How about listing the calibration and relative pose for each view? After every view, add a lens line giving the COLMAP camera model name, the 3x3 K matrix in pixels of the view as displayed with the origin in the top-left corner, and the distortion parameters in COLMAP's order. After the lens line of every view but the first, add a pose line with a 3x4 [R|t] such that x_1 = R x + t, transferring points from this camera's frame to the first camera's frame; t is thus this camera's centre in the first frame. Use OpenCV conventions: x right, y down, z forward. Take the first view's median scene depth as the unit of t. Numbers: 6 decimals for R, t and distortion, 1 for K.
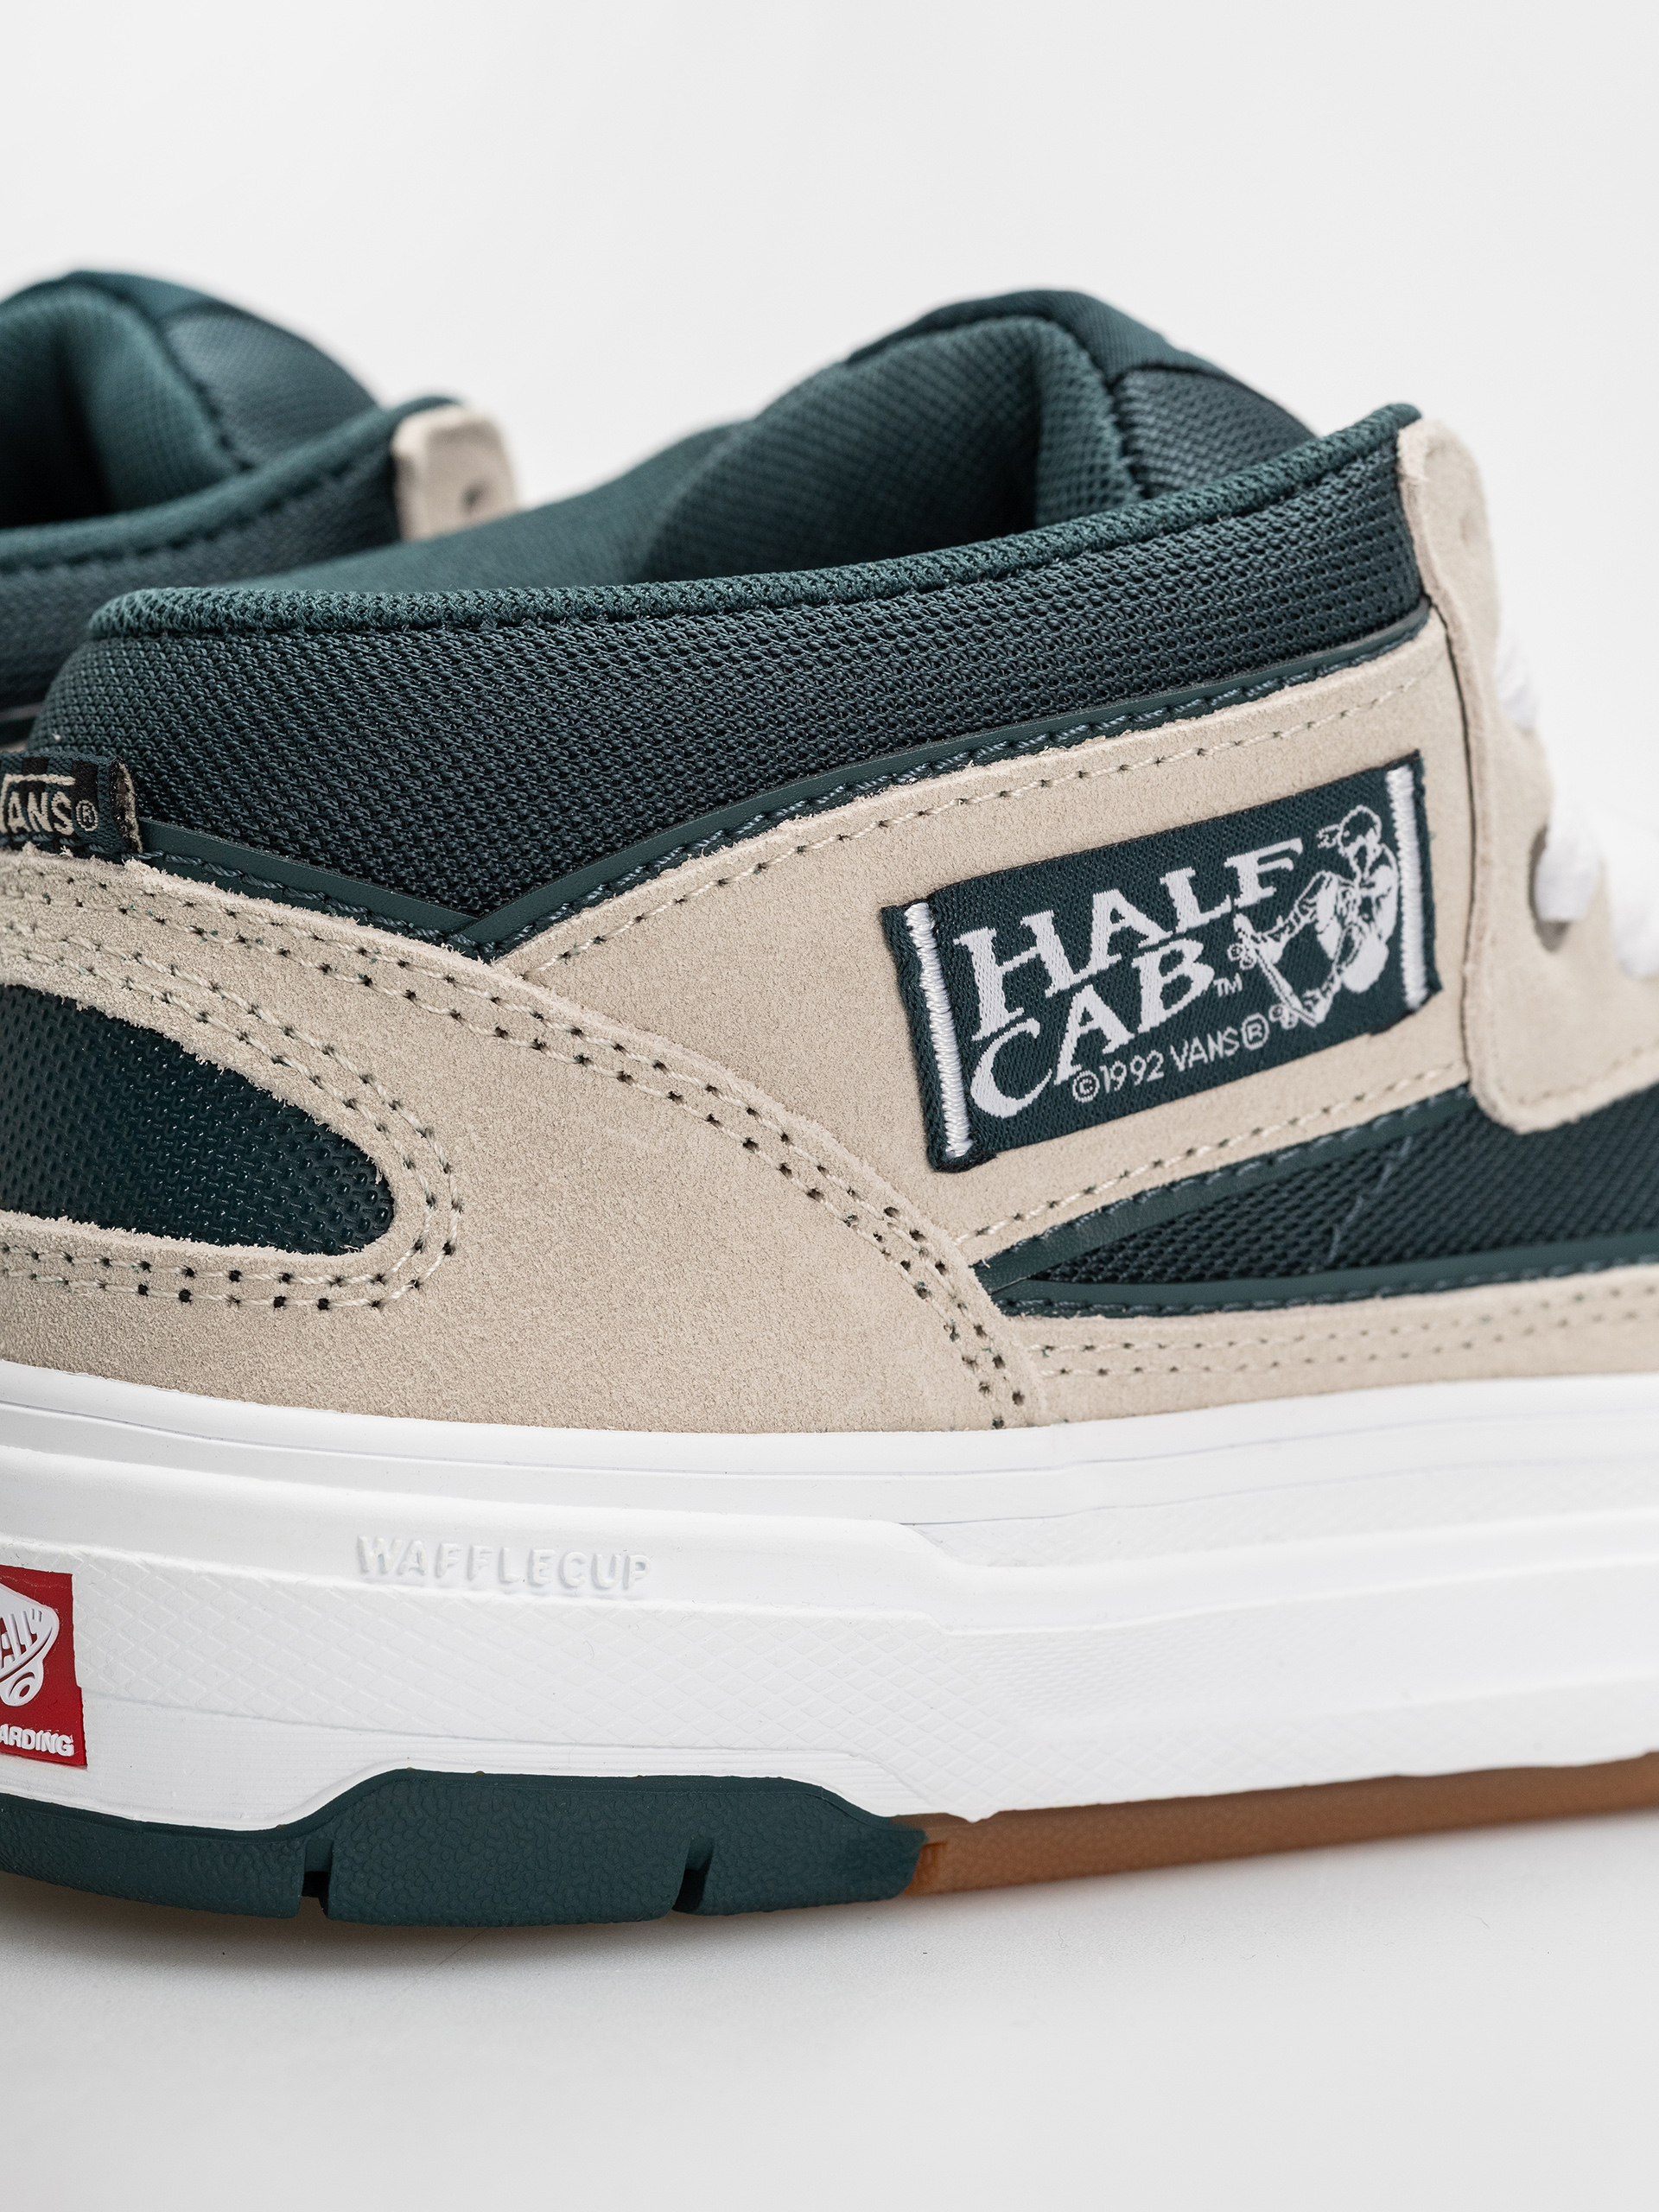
lens RADIAL K [[6293.5, 0, 829.5], [0, 6293.5, 1106.0], [0, 0, 1]] dist [0.016292, 1.242275]
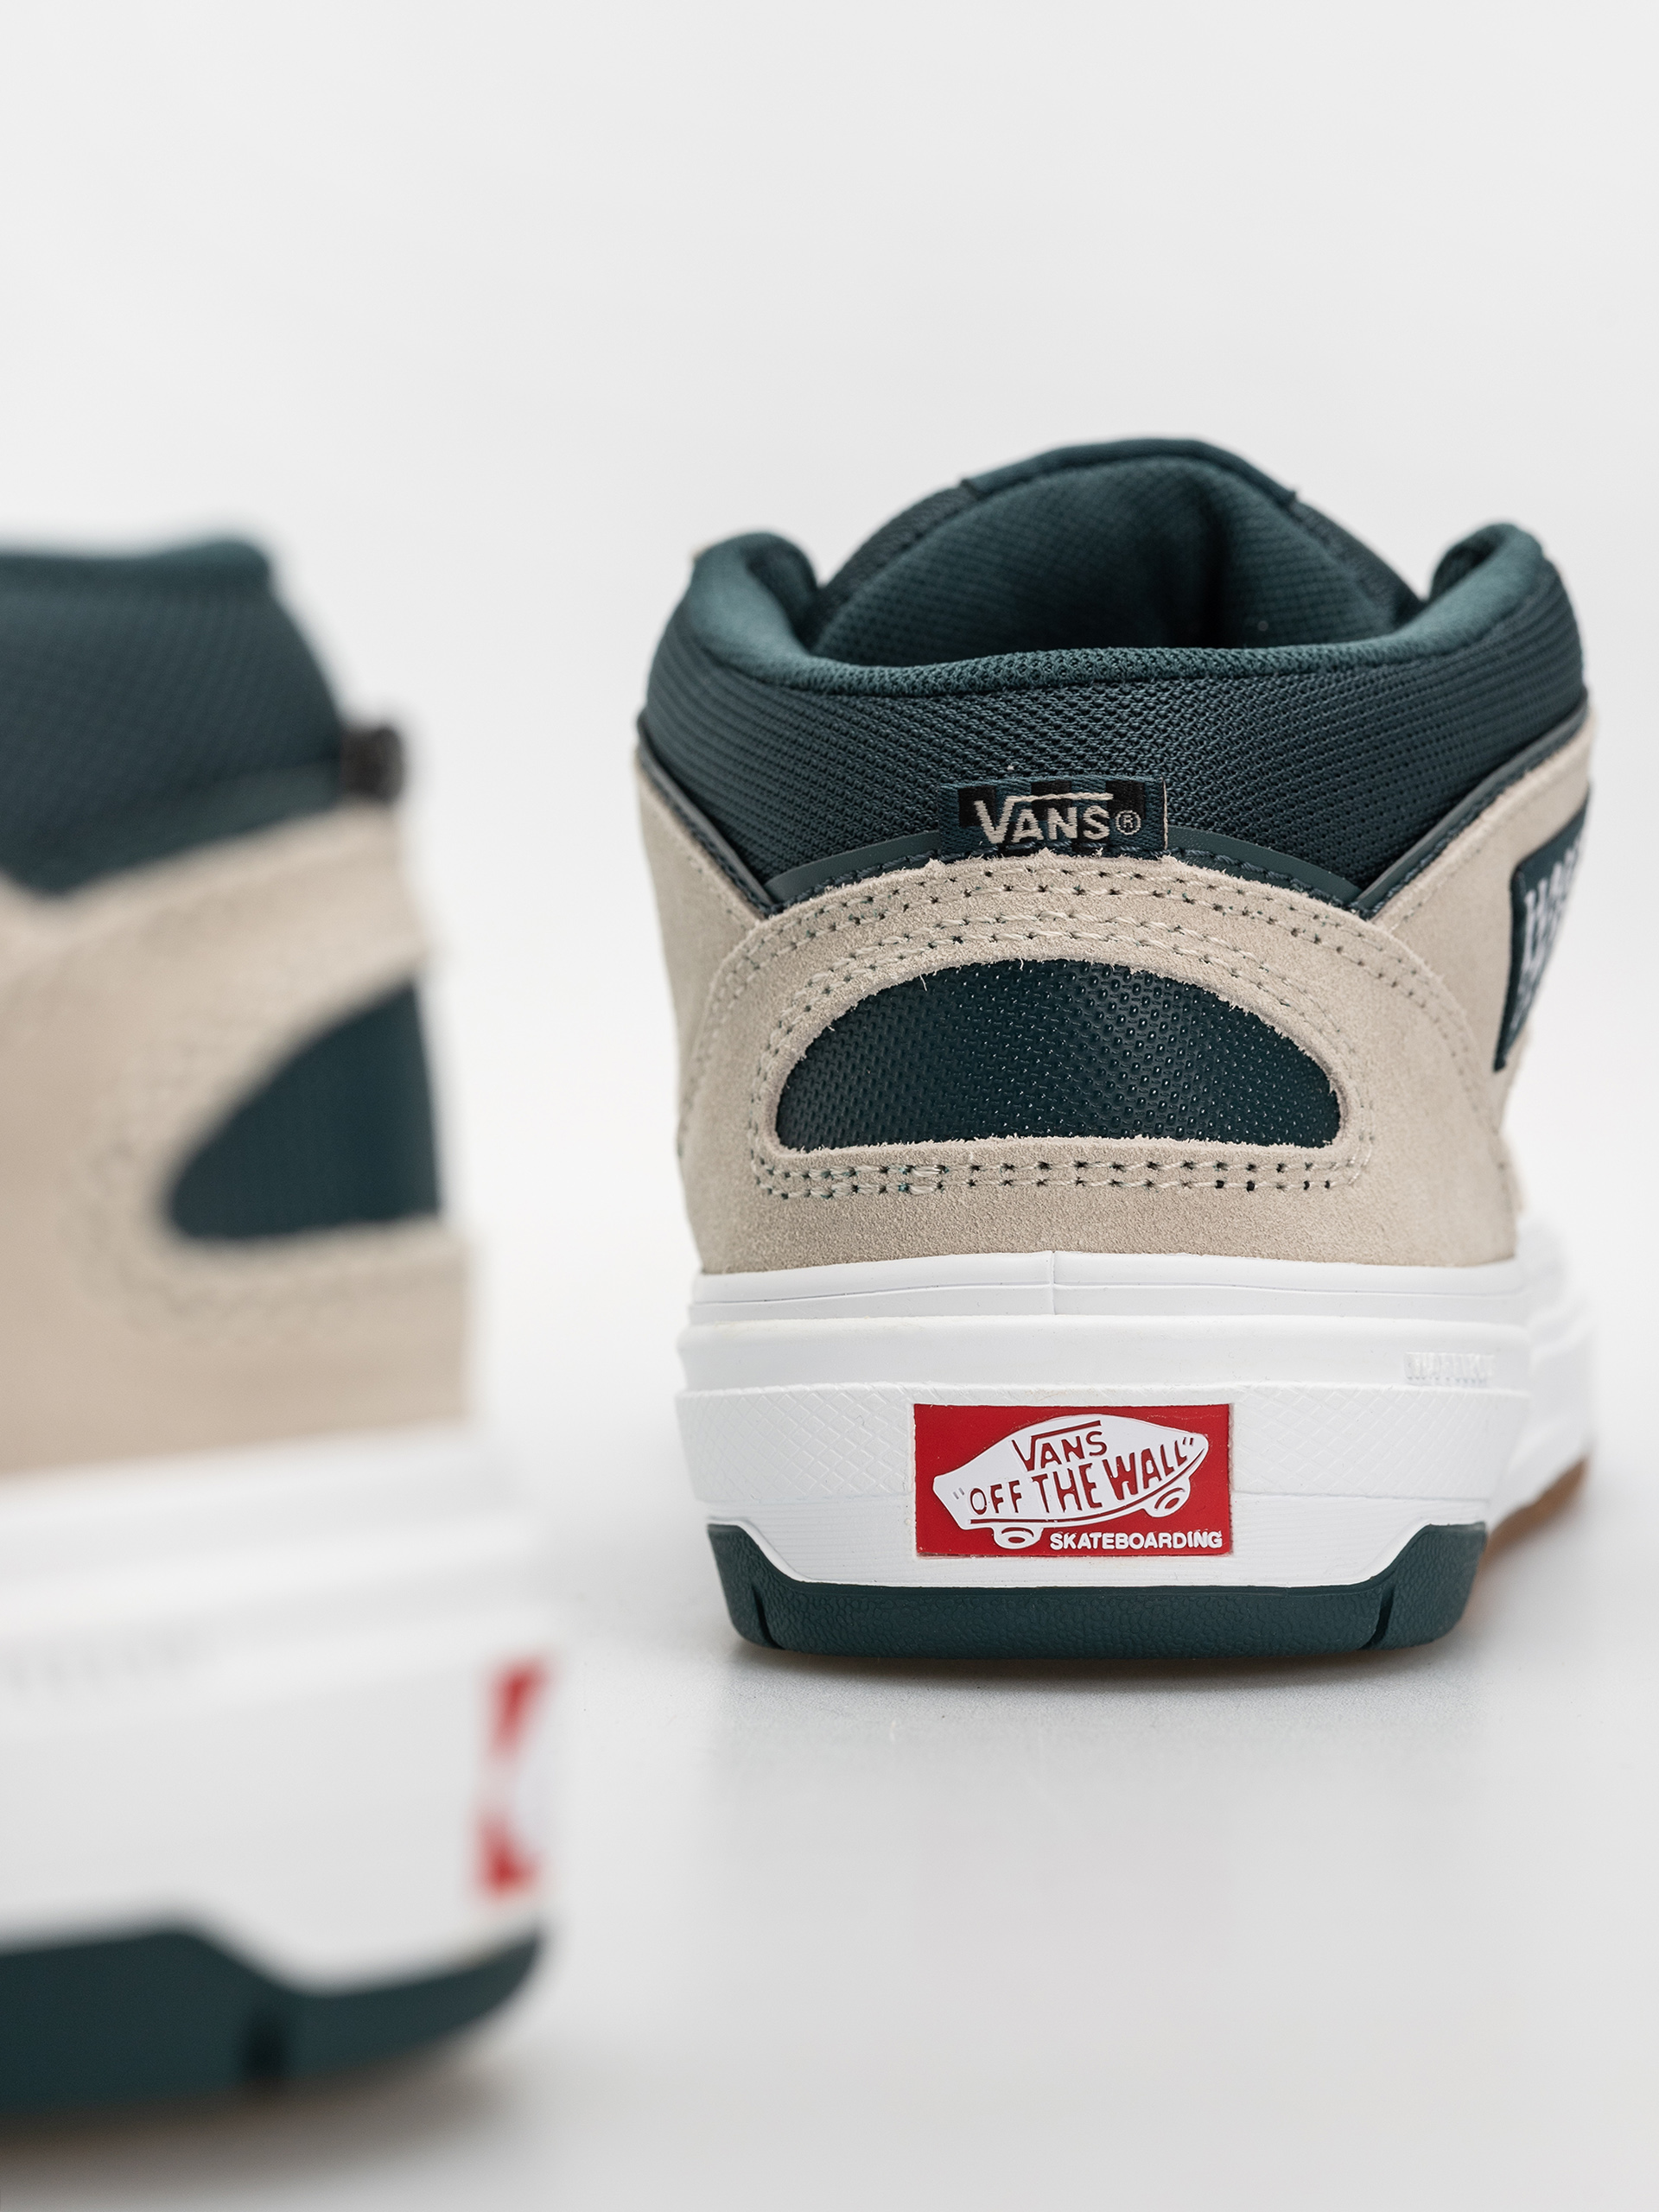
lens RADIAL K [[6293.5, 0, 829.5], [0, 6293.5, 1106.0], [0, 0, 1]] dist [0.016292, 1.242275]
pose [[0.694838, -0.054530, 0.717096, -1.073062], [0.083750, 0.996472, -0.005375, 0.013163], [-0.714274, 0.063792, 0.696953, 0.150650]]
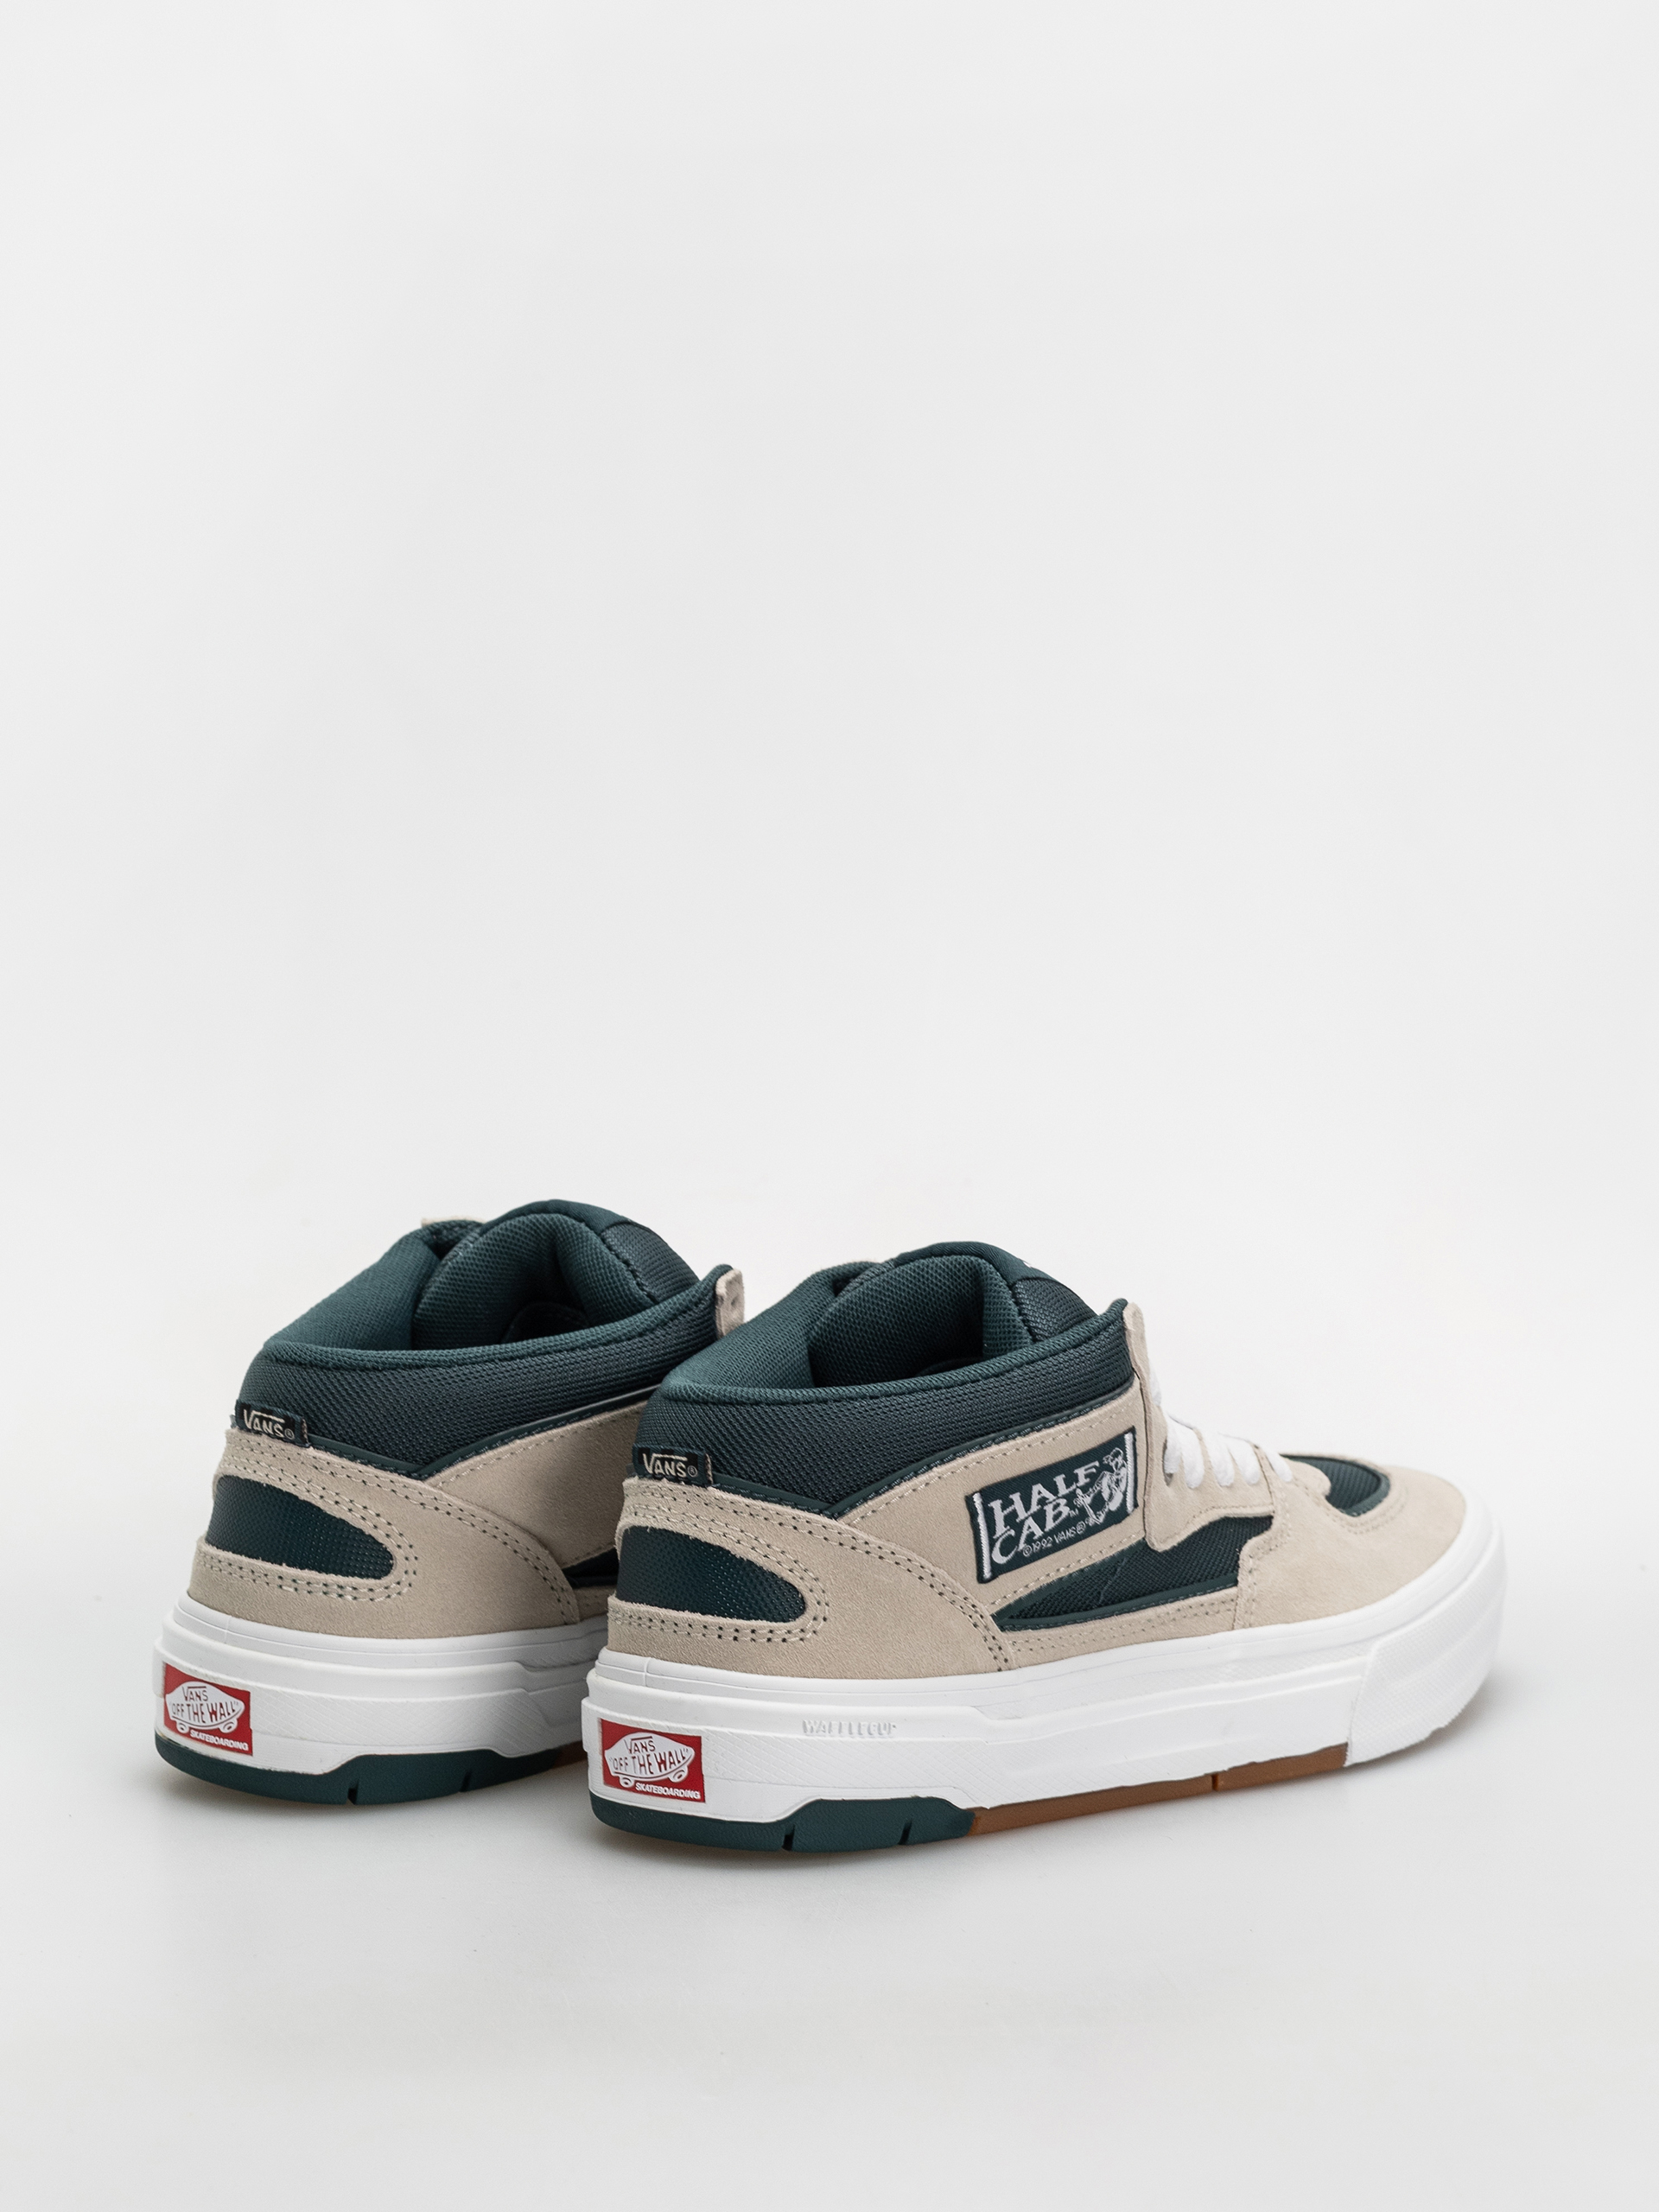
lens RADIAL K [[6293.5, 0, 829.5], [0, 6293.5, 1106.0], [0, 0, 1]] dist [0.016292, 1.242275]
pose [[0.984188, -0.019680, 0.176032, -0.552818], [0.018228, 0.999785, 0.009861, -0.237440], [-0.176188, -0.006496, 0.984335, -1.816795]]
